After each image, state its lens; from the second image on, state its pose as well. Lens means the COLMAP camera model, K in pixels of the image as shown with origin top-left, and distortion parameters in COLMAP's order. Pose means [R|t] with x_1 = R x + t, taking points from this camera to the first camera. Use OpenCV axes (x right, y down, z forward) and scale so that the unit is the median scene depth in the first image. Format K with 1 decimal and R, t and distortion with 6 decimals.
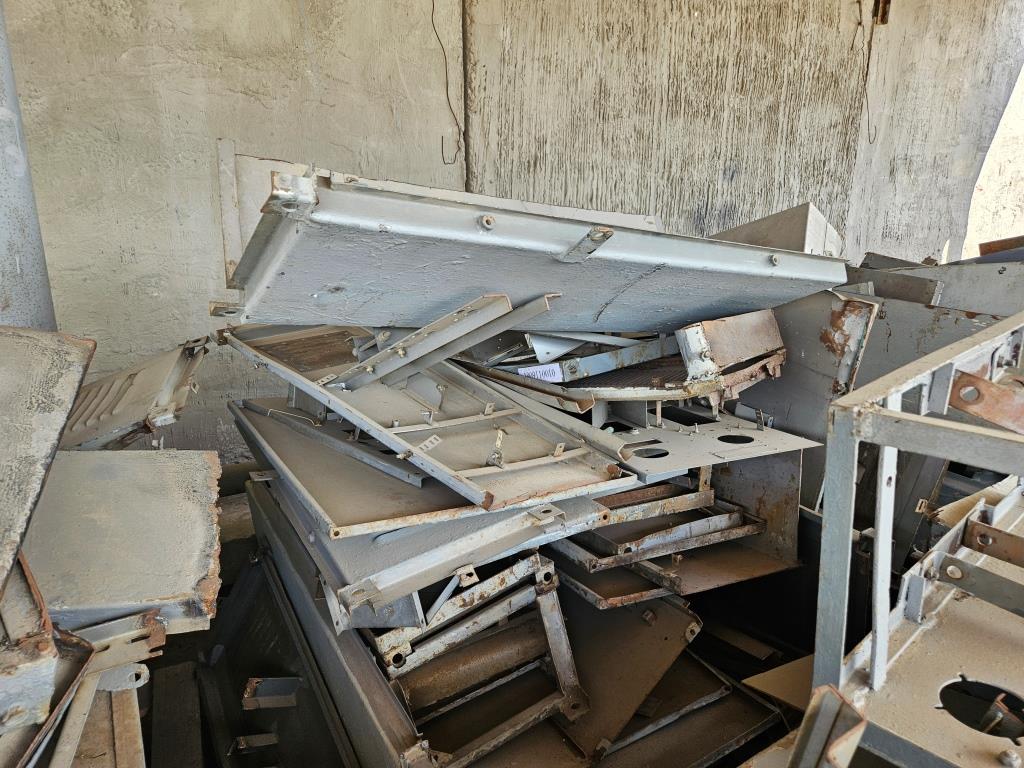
lens RADIAL K [[684.5, 0, 508.2], [0, 684.5, 378.9], [0, 0, 1]] dist [0.068324, -0.055463]
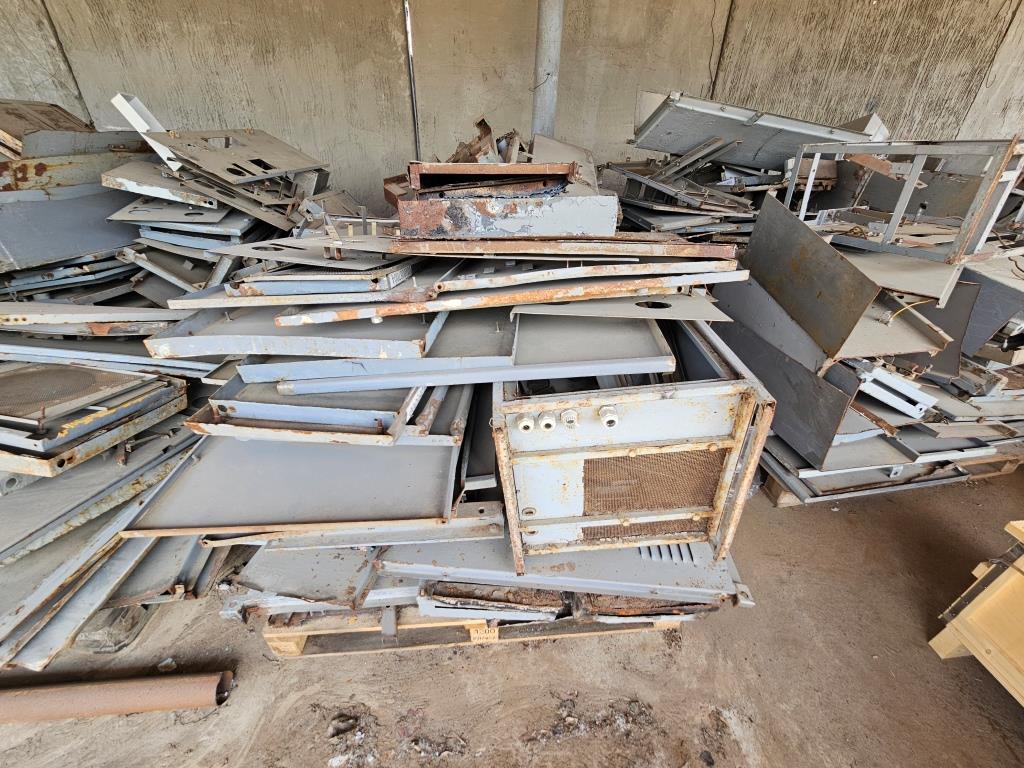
lens RADIAL K [[419.9, 0, 510.2], [0, 419.9, 383.2], [0, 0, 1]] dist [-0.001737, -0.000011]
pose [[0.914330, 0.218830, -0.340756, 0.006719], [-0.120303, 0.950220, 0.287418, 0.379307], [0.386689, -0.221801, 0.895140, -1.002551]]
